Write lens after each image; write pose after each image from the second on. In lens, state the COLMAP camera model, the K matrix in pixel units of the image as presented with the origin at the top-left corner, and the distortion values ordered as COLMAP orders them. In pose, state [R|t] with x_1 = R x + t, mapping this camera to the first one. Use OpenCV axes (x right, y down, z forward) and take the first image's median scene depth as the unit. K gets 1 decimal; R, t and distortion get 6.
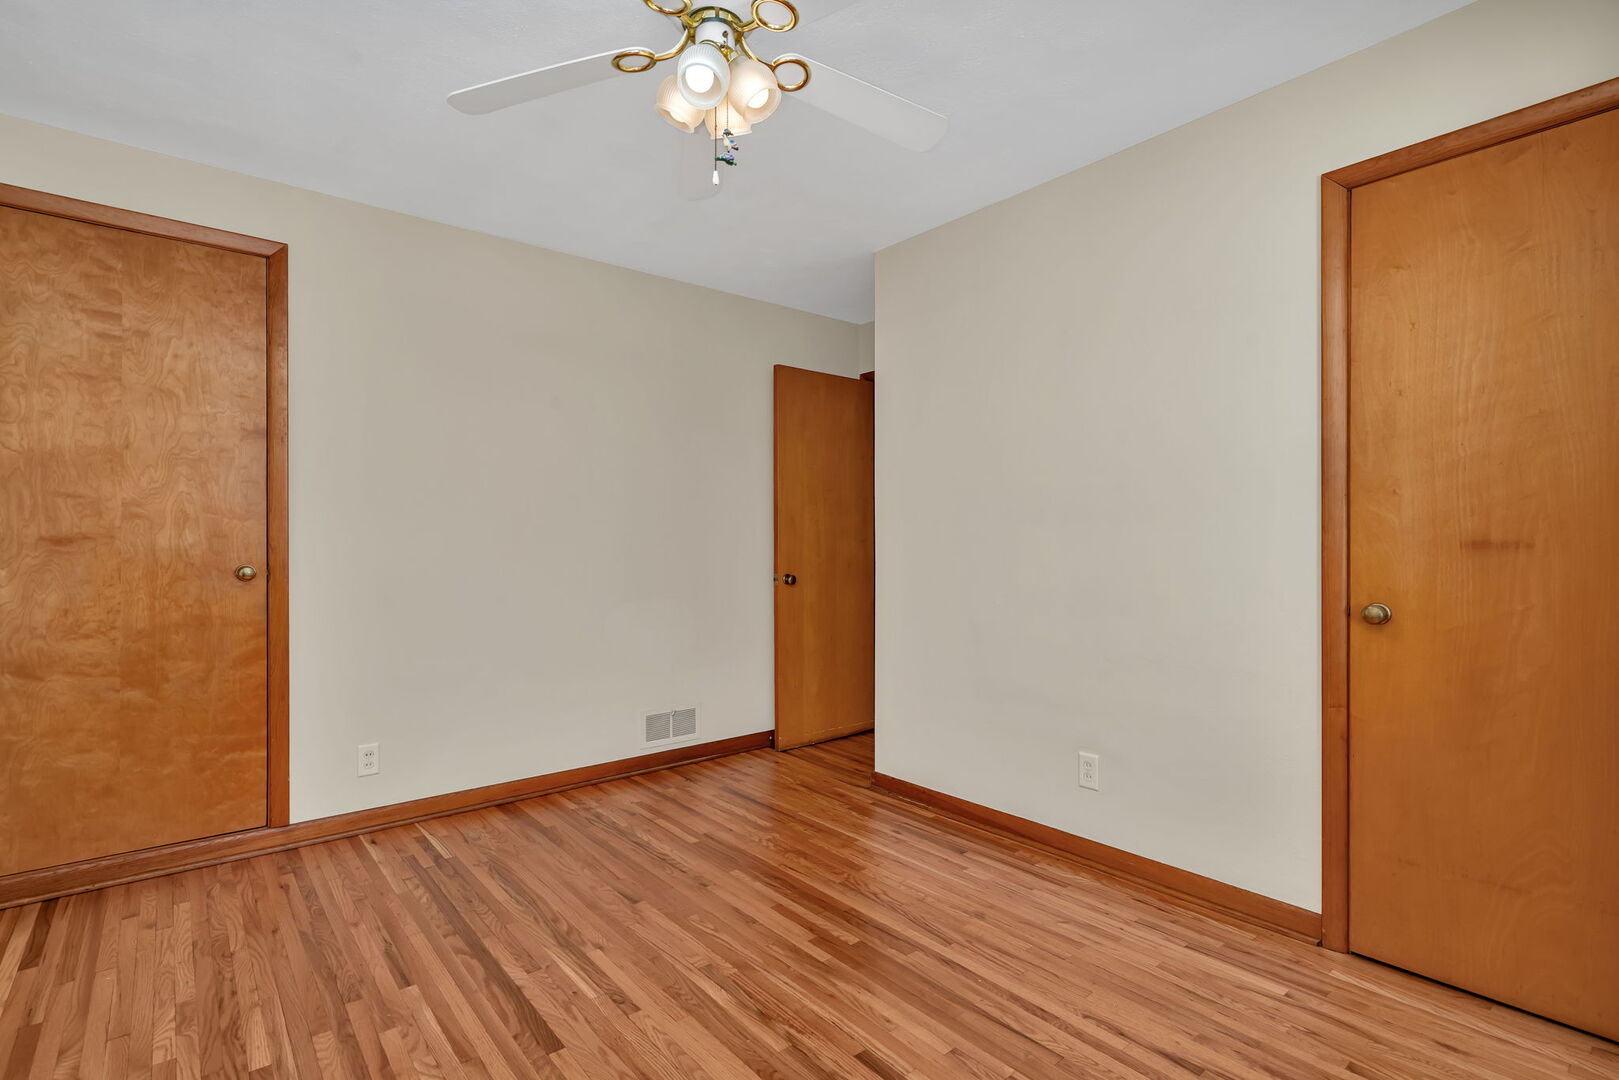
lens RADIAL K [[782.9, 0, 807.8], [0, 782.9, 540.1], [0, 0, 1]] dist [-0.002744, 0.002134]
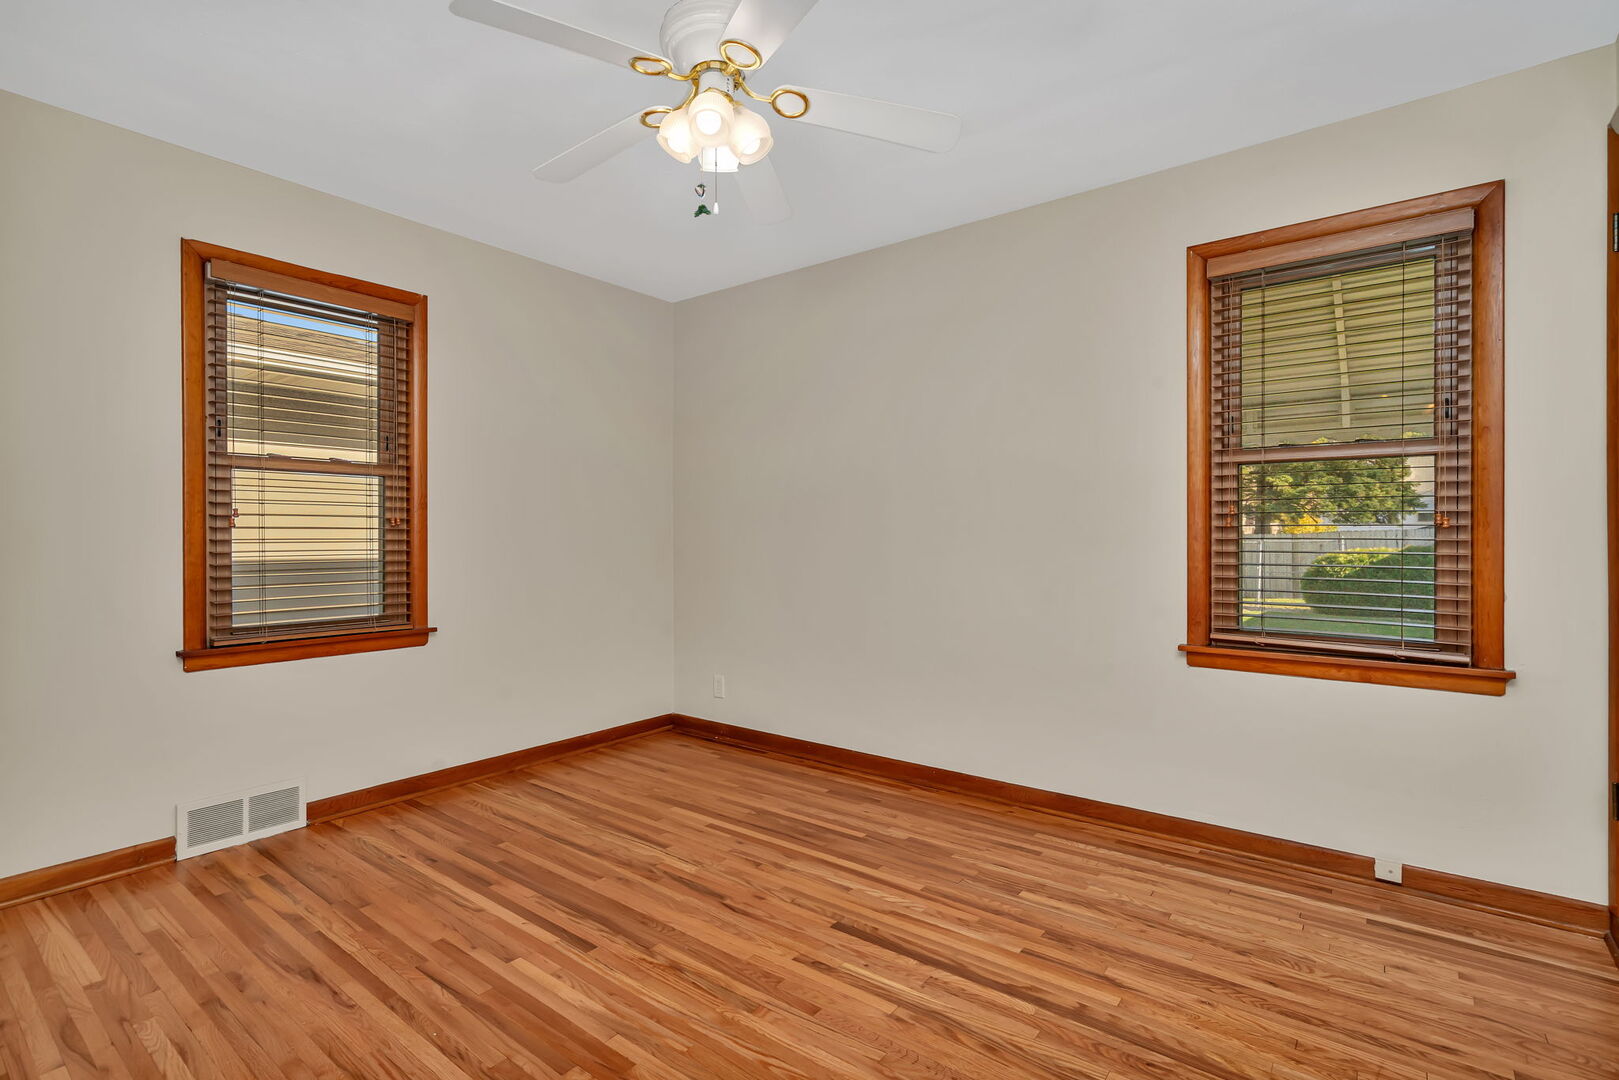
lens RADIAL K [[782.9, 0, 810.9], [0, 782.9, 536.6], [0, 0, 1]] dist [-0.002744, 0.002134]
pose [[-0.974191, 0.002810, -0.225706, 0.006731], [0.002650, 0.999996, 0.001014, 0.006570], [0.225708, 0.000390, -0.974195, 2.021101]]
